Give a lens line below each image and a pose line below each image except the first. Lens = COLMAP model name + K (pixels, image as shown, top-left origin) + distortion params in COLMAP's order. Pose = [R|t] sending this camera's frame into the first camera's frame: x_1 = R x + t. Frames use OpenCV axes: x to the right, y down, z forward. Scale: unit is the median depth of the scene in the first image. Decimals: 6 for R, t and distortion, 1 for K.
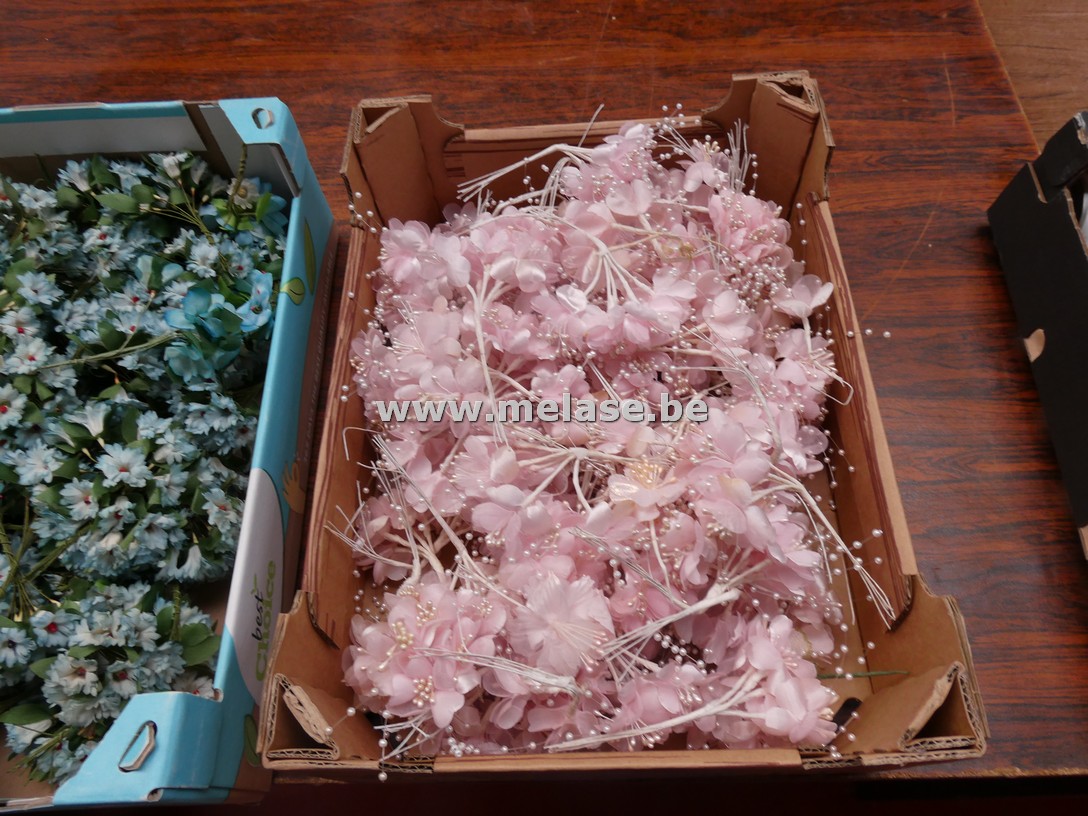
lens RADIAL K [[763.8, 0, 447.1], [0, 763.8, 412.8], [0, 0, 1]] dist [0.029927, -0.034920]
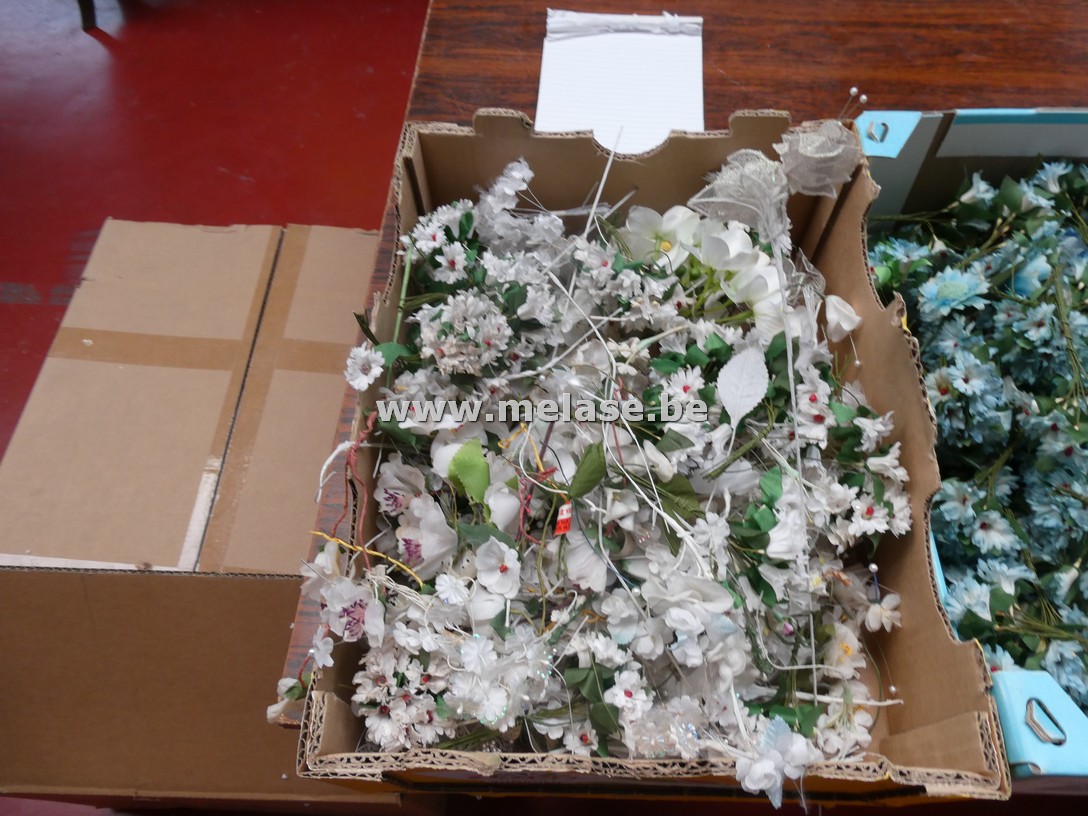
lens RADIAL K [[763.8, 0, 534.4], [0, 763.8, 409.8], [0, 0, 1]] dist [0.029927, -0.034920]
pose [[0.998843, 0.047003, 0.010143, -0.856135], [-0.046641, 0.998354, -0.033385, 0.049865], [-0.011696, 0.032873, 0.999391, -0.004823]]
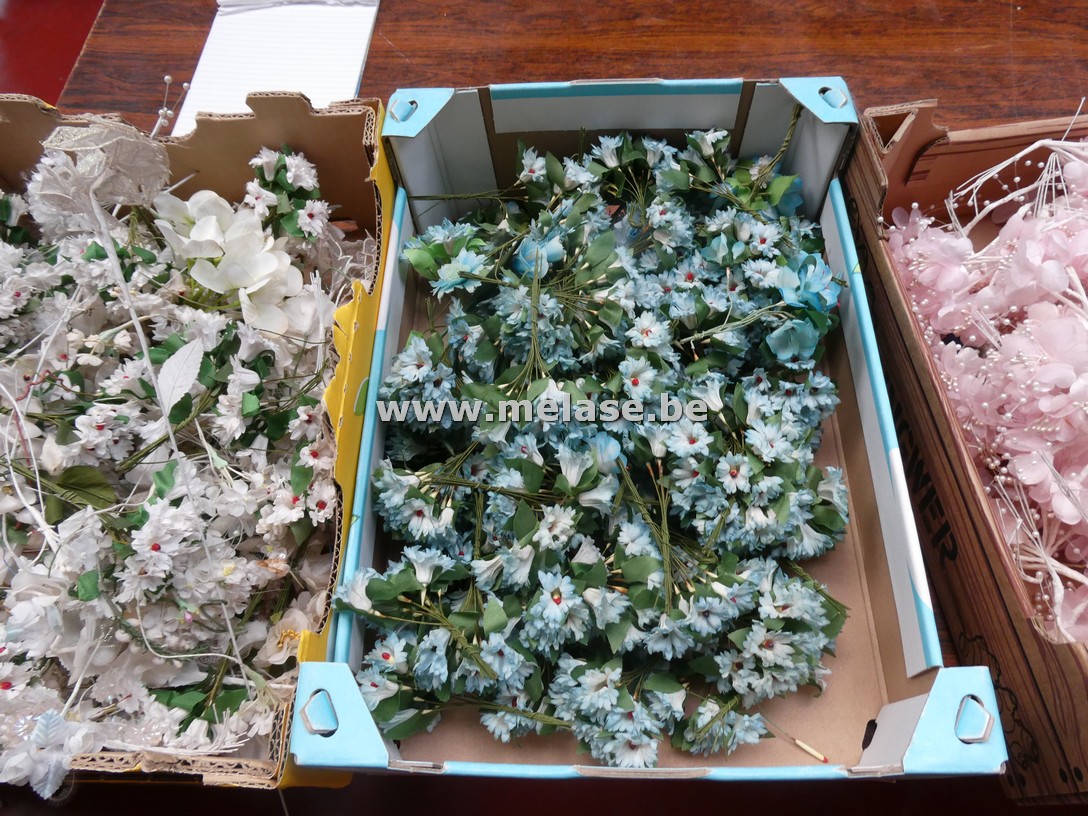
lens RADIAL K [[763.8, 0, 492.9], [0, 763.8, 408.3], [0, 0, 1]] dist [0.029927, -0.034920]
pose [[0.999421, 0.031755, -0.012238, -0.447253], [-0.031649, 0.999460, 0.008809, 0.016674], [0.012511, -0.008417, 0.999886, -0.003891]]
